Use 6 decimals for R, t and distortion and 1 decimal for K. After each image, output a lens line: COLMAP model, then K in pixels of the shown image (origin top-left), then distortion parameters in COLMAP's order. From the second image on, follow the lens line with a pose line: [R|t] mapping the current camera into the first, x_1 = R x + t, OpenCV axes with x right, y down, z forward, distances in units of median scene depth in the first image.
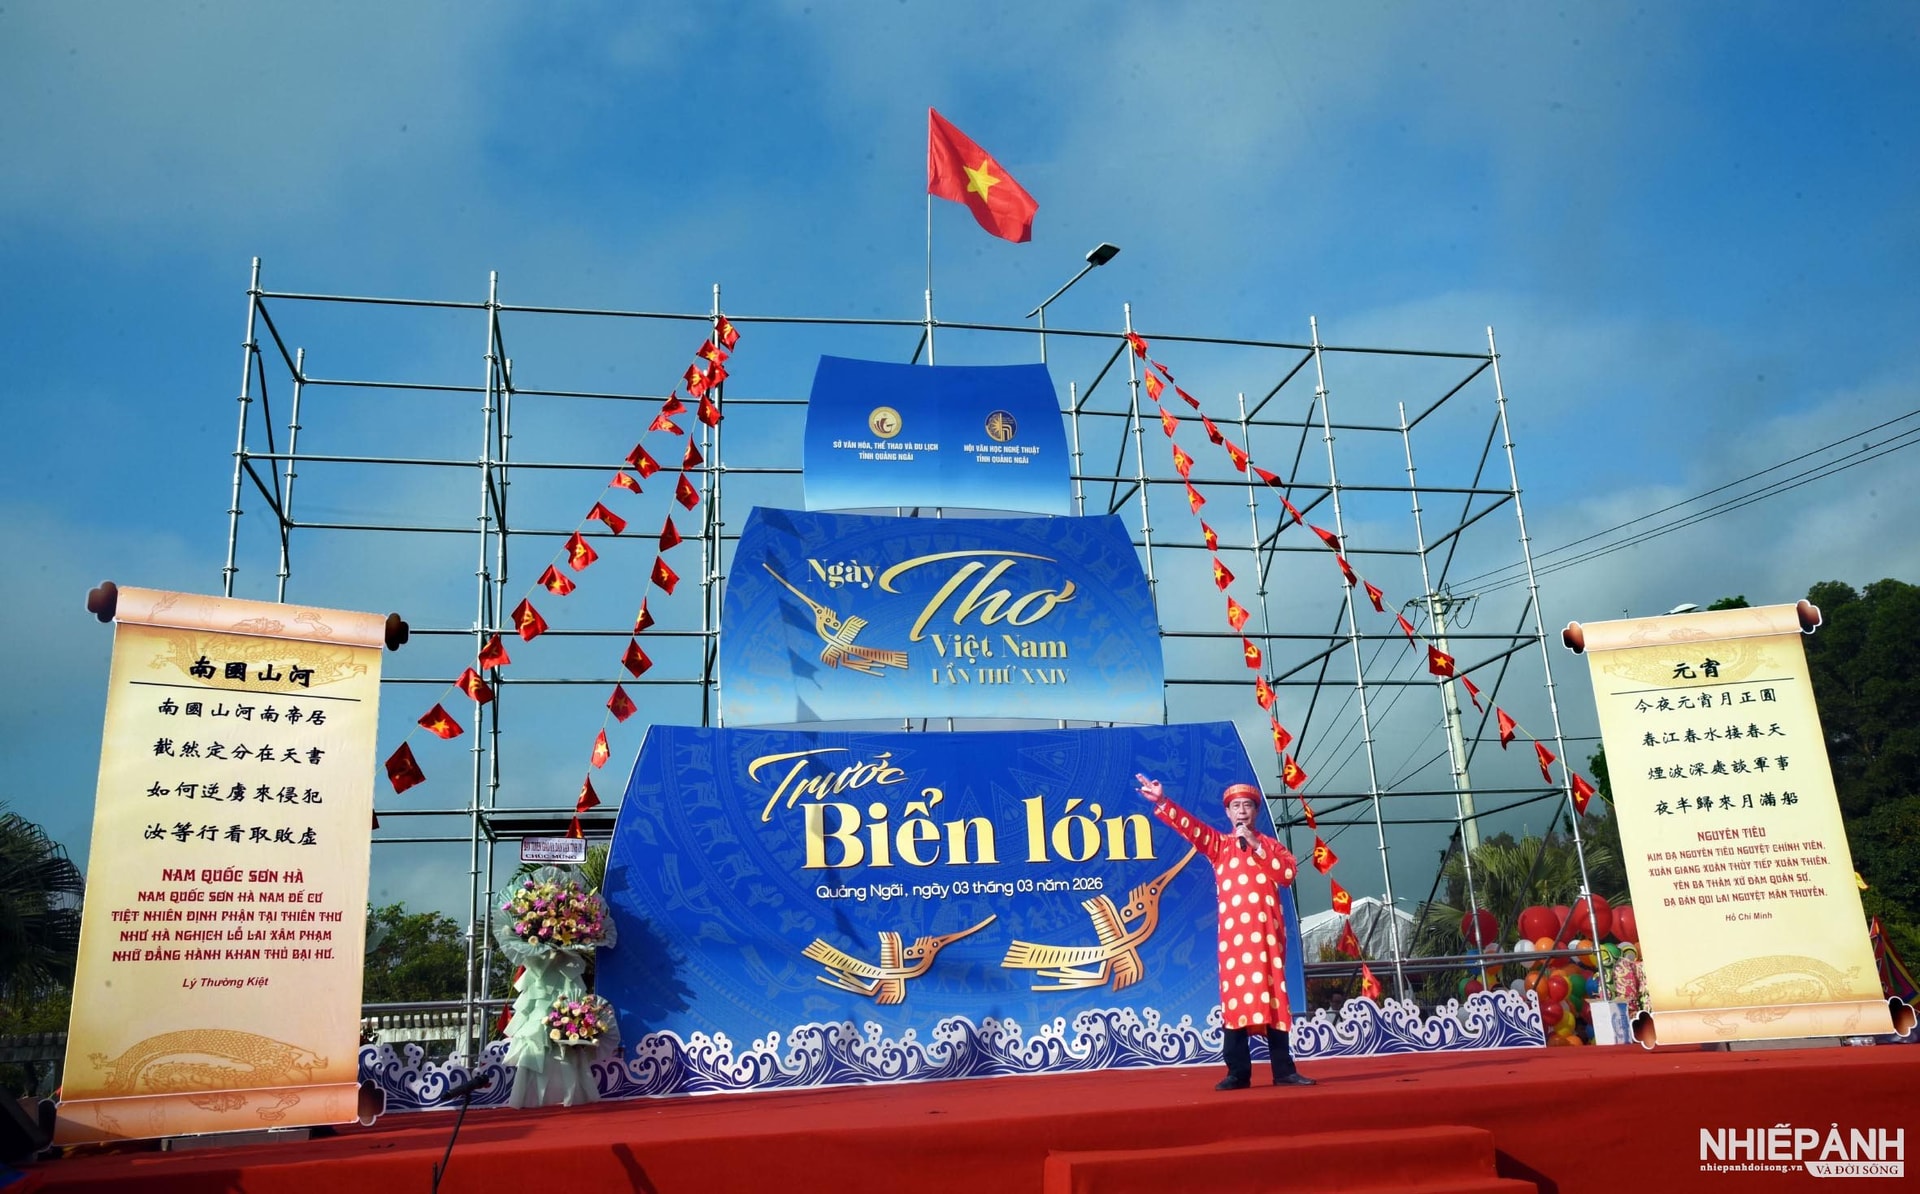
lens RADIAL K [[1566.8, 0, 959.0], [0, 1566.8, 561.9], [0, 0, 1]] dist [-0.059218, 0.080935]
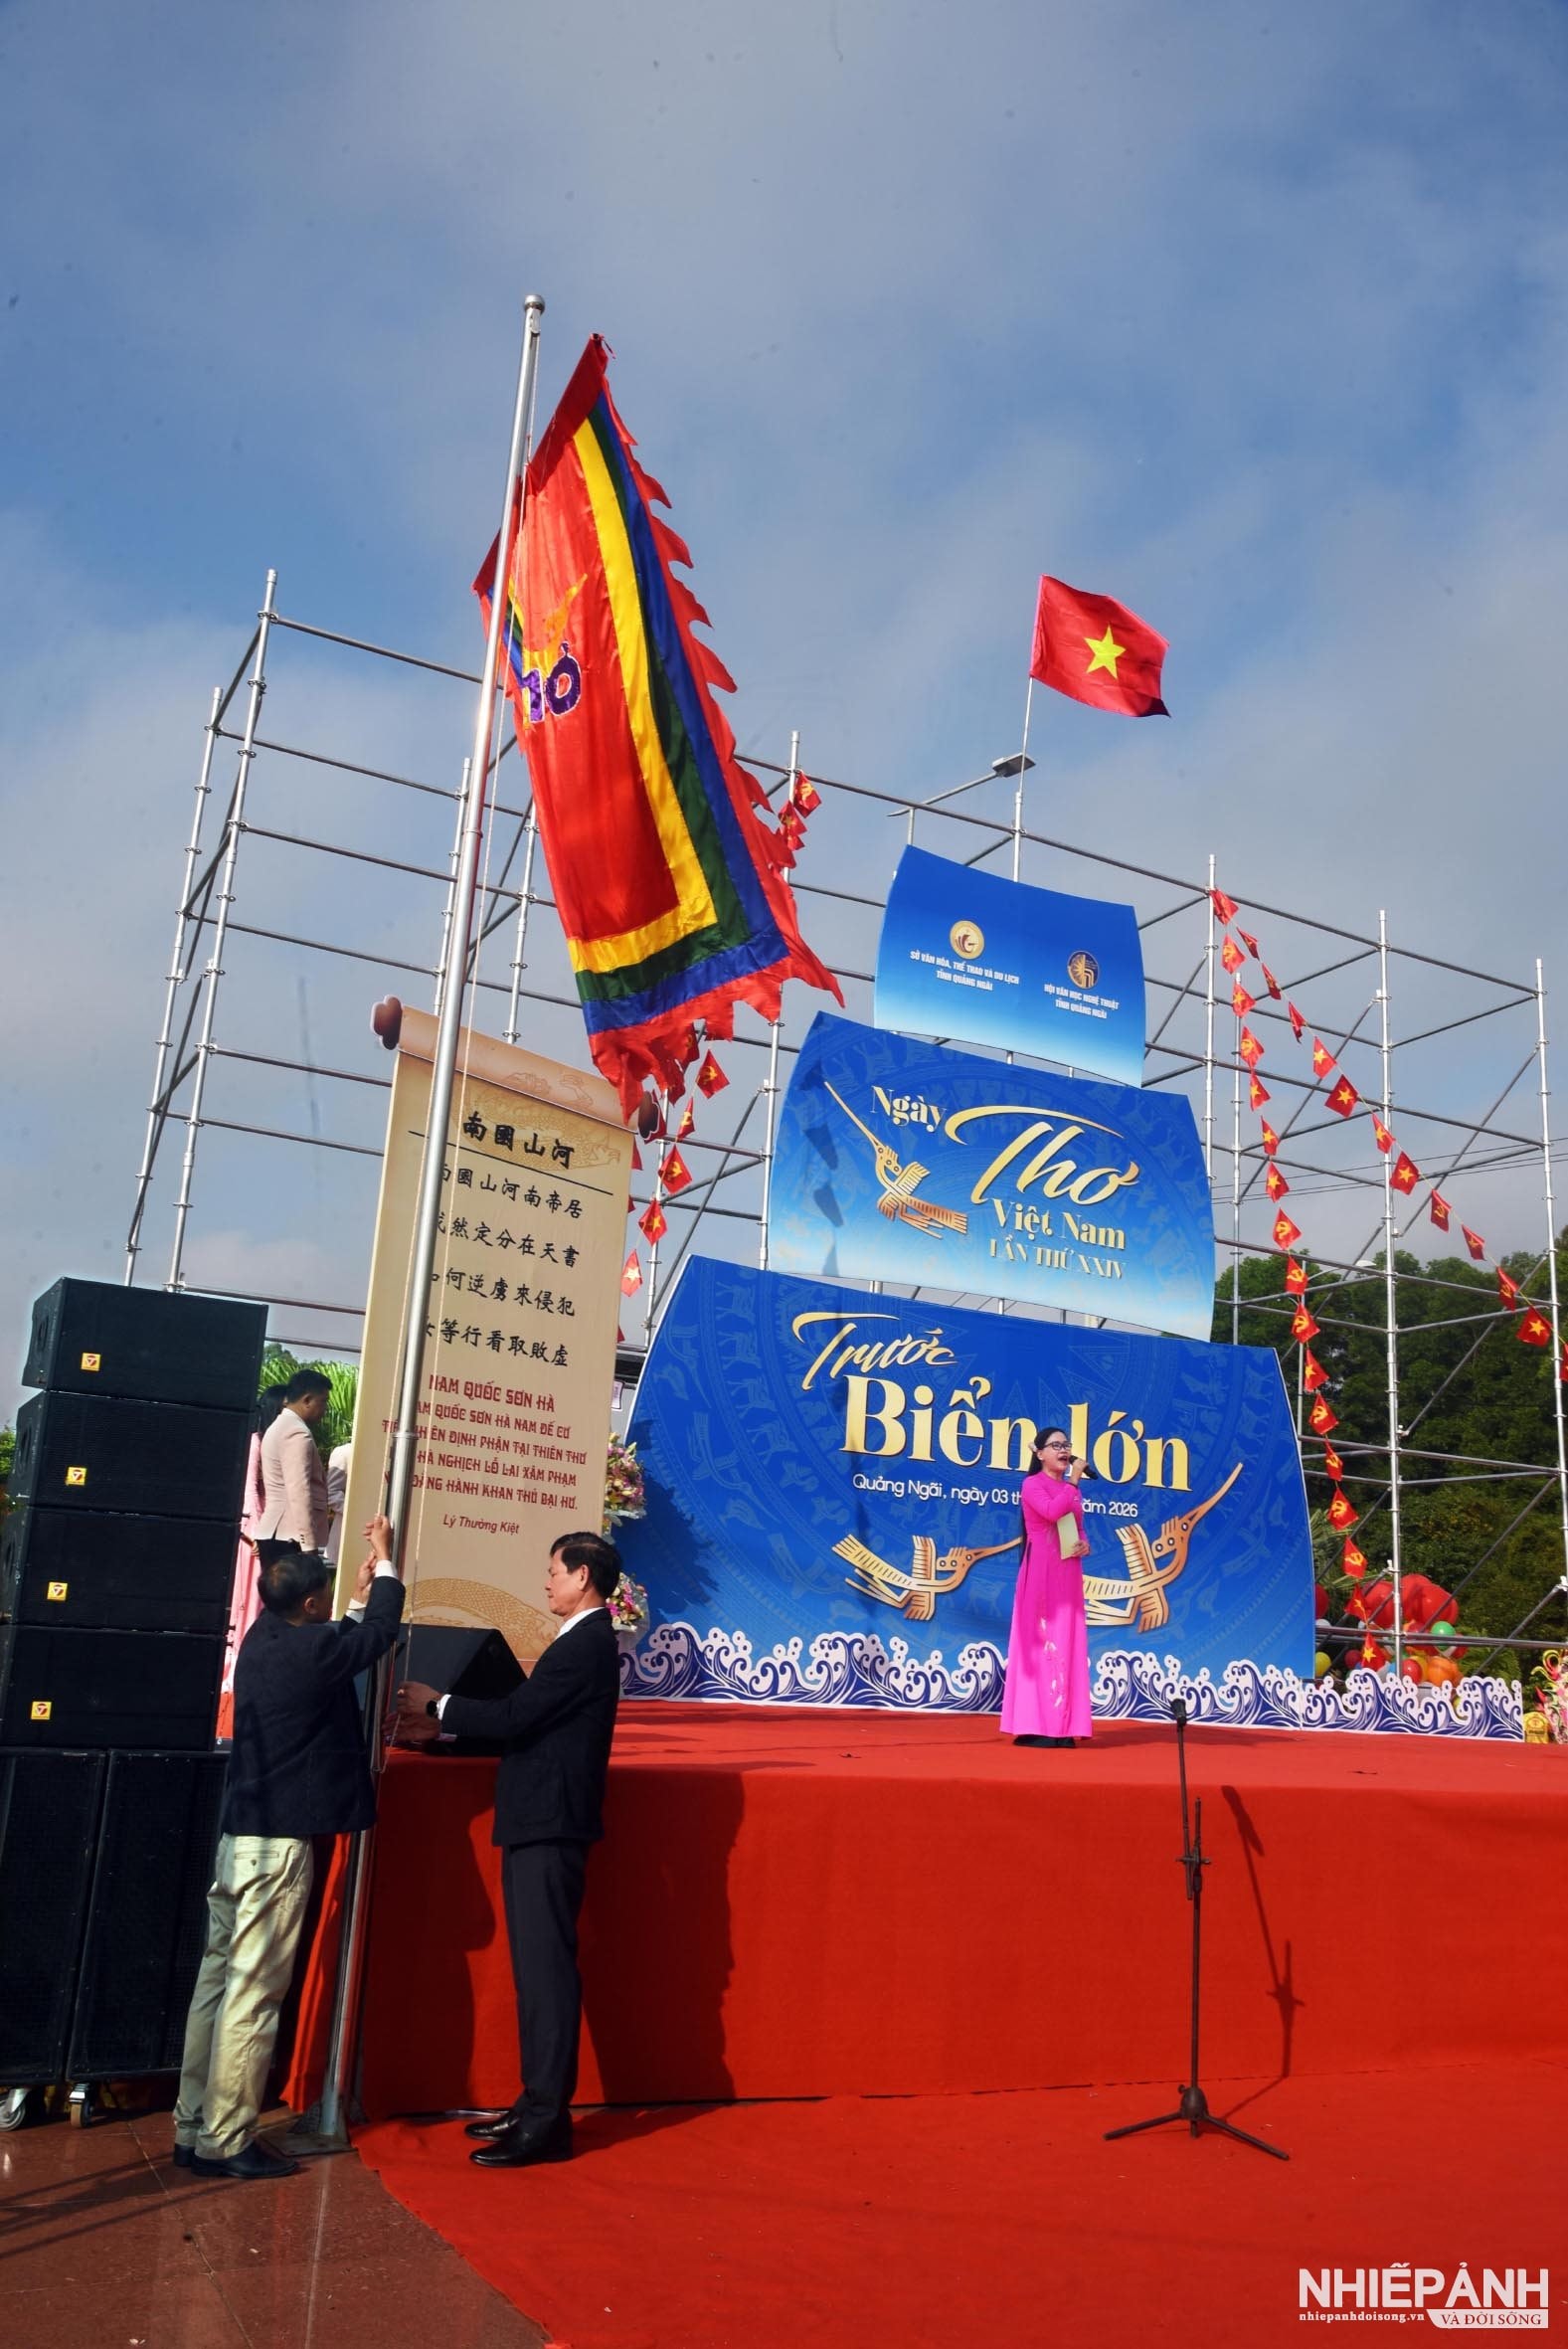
lens RADIAL K [[1940.5, 0, 818.8], [0, 1940.5, 1168.9], [0, 0, 1]] dist [-0.055060, 0.035520]
pose [[0.955837, 0.171028, 0.239008, -0.382984], [-0.182585, 0.982822, 0.026910, 0.020288], [-0.230299, -0.069361, 0.970645, -0.003472]]
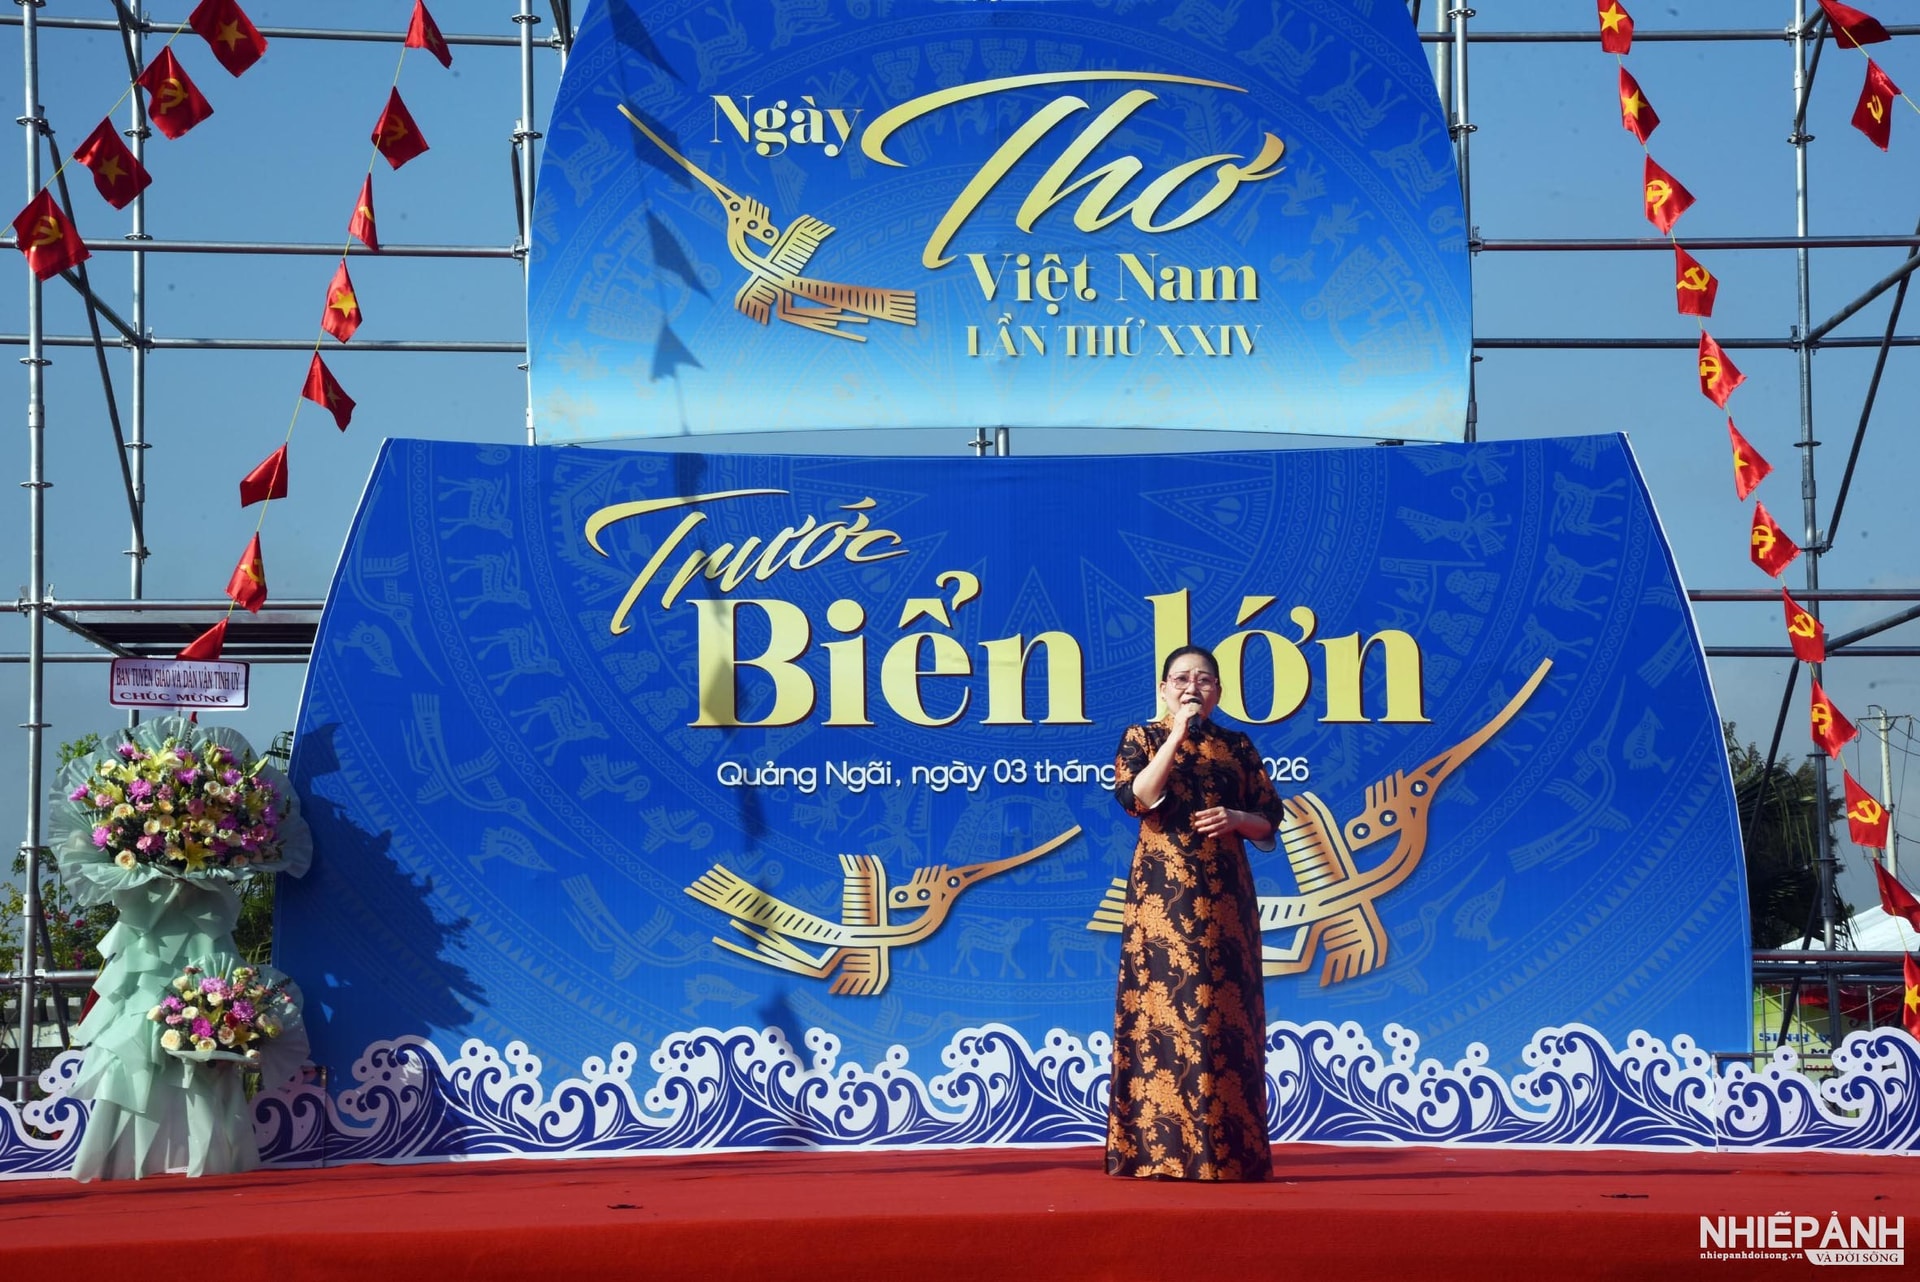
lens RADIAL K [[3312.4, 0, 955.9], [0, 3312.4, 656.7], [0, 0, 1]] dist [0.388639, 0.000000]
pose [[0.984147, 0.016932, -0.176543, 0.170190], [0.014493, 0.984425, 0.175204, -0.011887], [0.176760, -0.174985, 0.968574, -0.015941]]
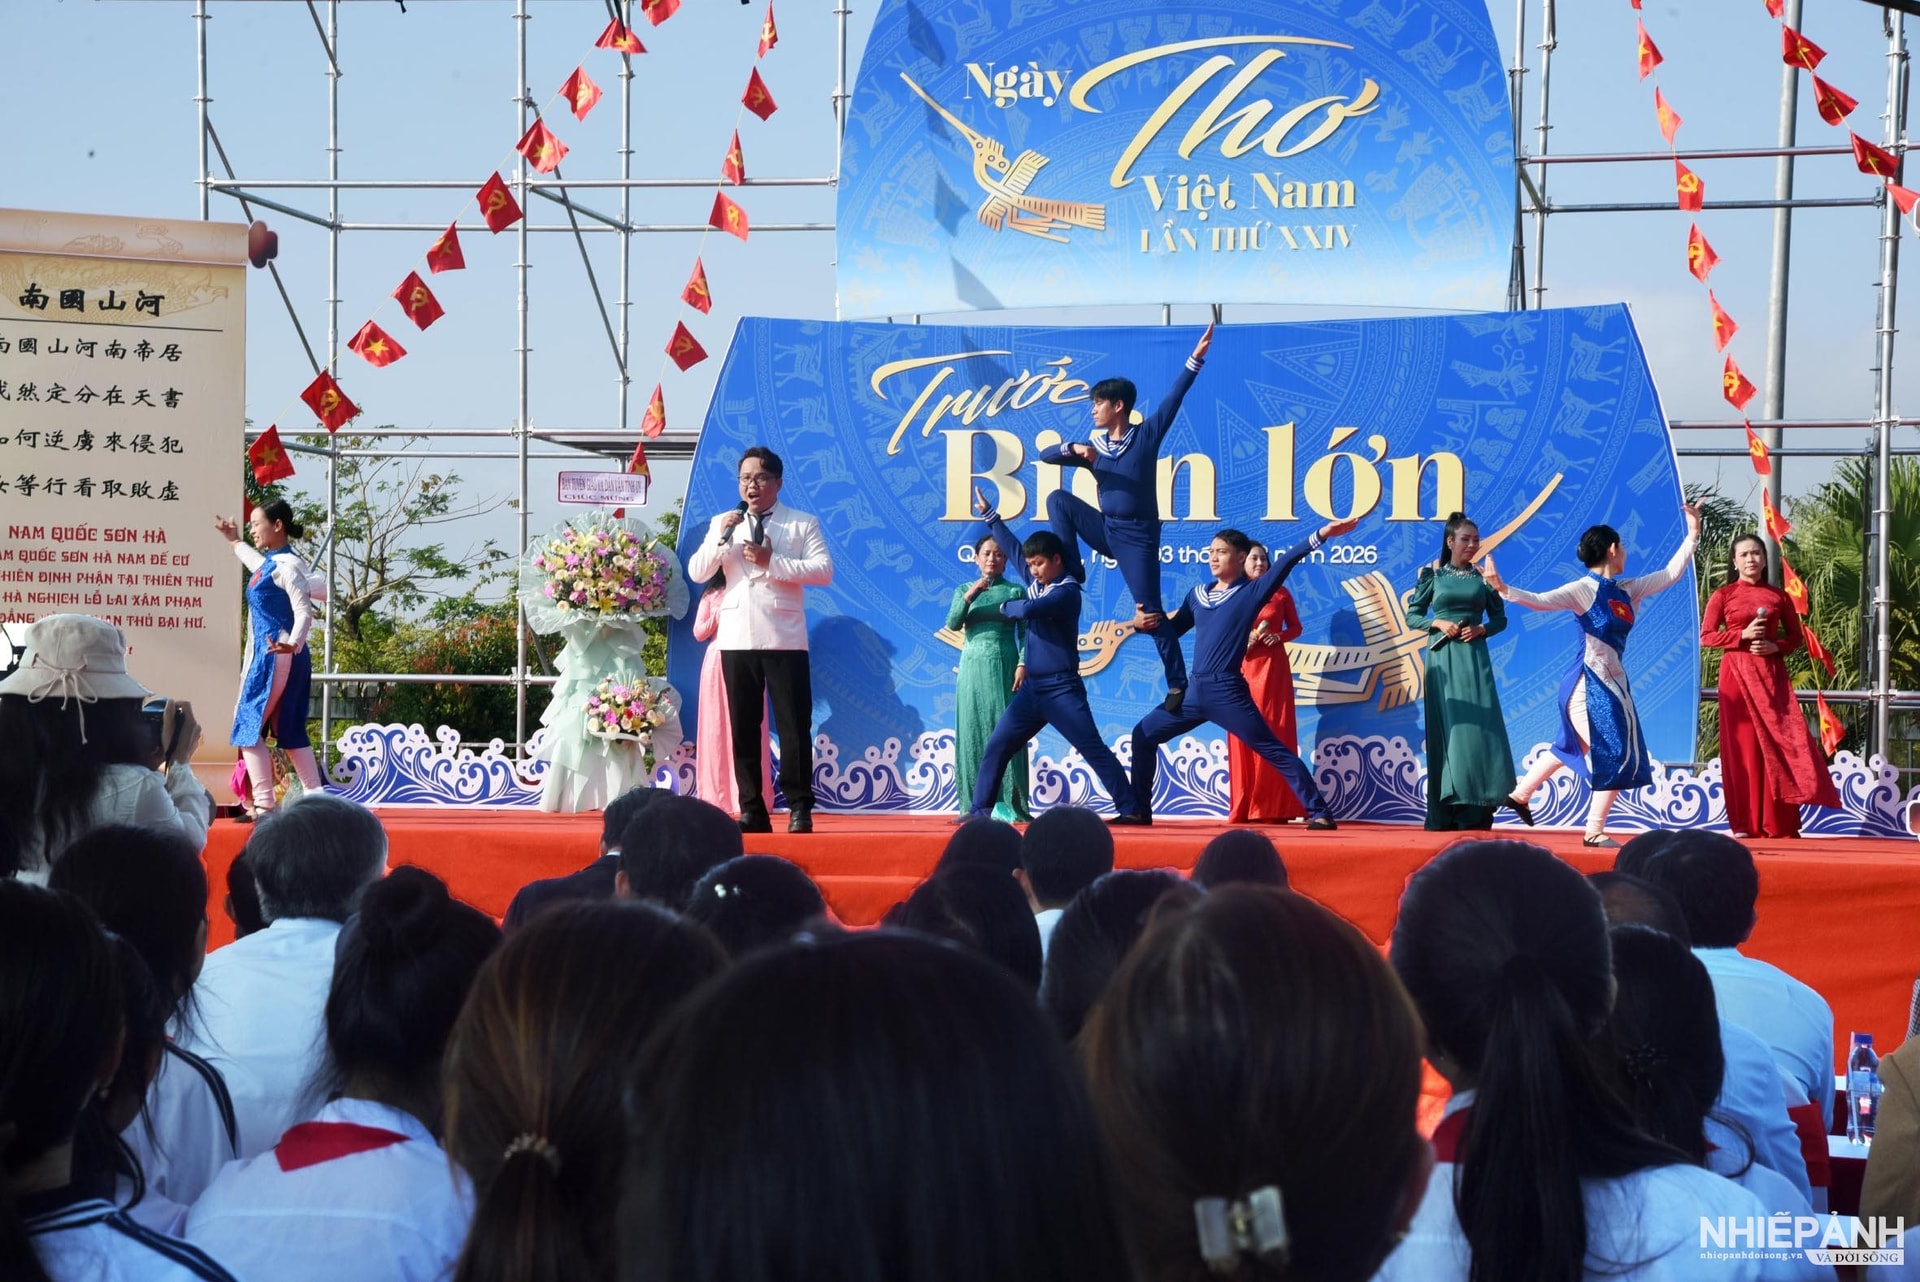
lens RADIAL K [[3621.6, 0, 963.6], [0, 3621.6, 652.8], [0, 0, 1]] dist [0.458055, 0.000000]
pose [[0.905889, 0.051832, -0.420331, 0.603835], [0.062843, 0.965045, 0.254440, -0.165410], [0.418826, -0.256909, 0.870966, -0.453030]]
